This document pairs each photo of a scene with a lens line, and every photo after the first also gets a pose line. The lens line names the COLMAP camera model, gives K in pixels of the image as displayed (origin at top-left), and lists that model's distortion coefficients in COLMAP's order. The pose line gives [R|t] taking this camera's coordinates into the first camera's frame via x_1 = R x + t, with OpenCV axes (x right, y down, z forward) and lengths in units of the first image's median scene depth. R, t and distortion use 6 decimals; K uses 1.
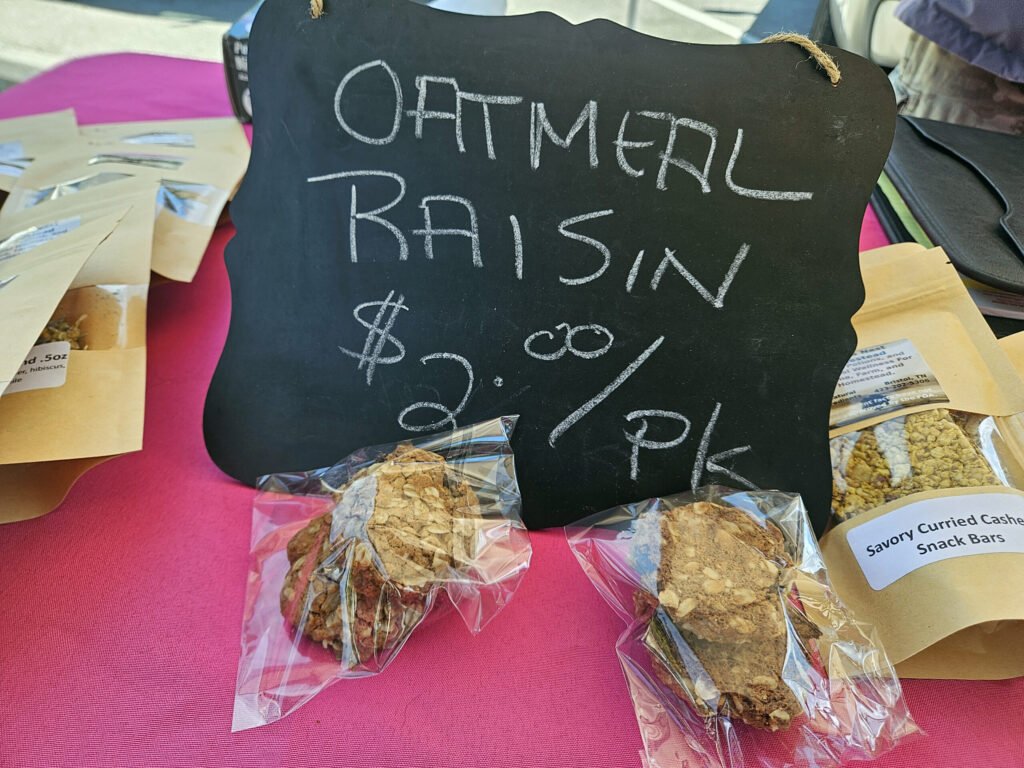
lens RADIAL K [[709.6, 0, 512.1], [0, 709.6, 389.8], [0, 0, 1]] dist [0.028175, -0.032399]
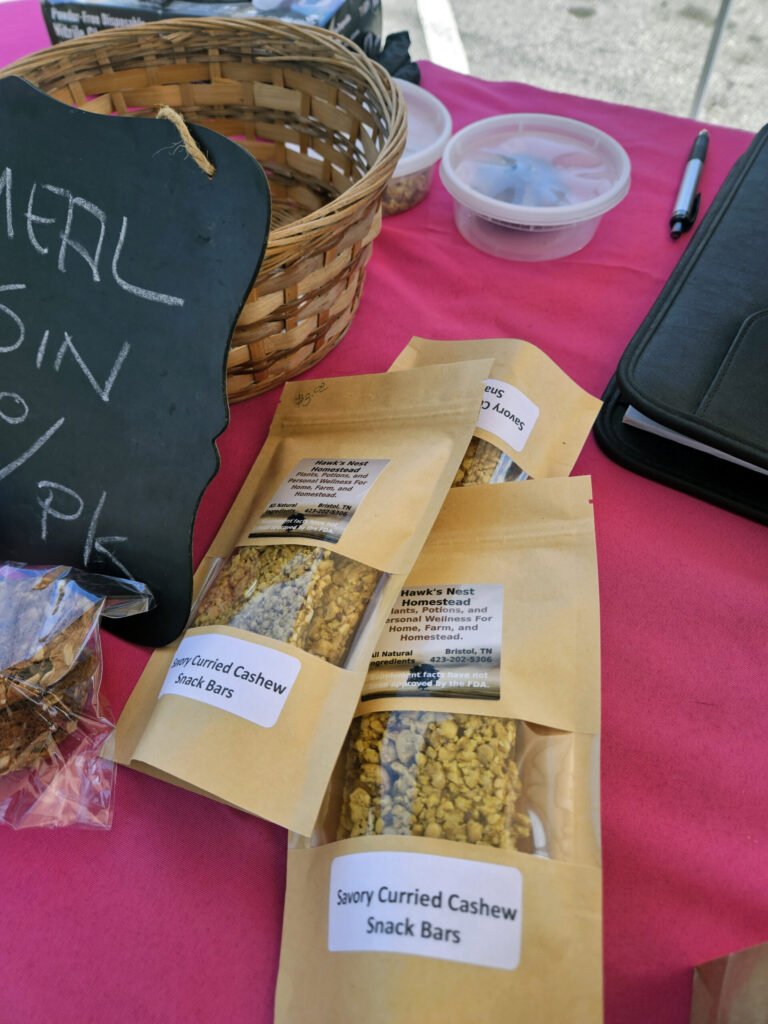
lens RADIAL K [[709.6, 0, 381.9], [0, 709.6, 509.7], [0, 0, 1]] dist [0.028175, -0.032399]
pose [[0.925200, 0.237961, -0.295601, 0.986794], [-0.158195, 0.949904, 0.269548, -0.303165], [0.344934, -0.202624, 0.916495, 0.181126]]
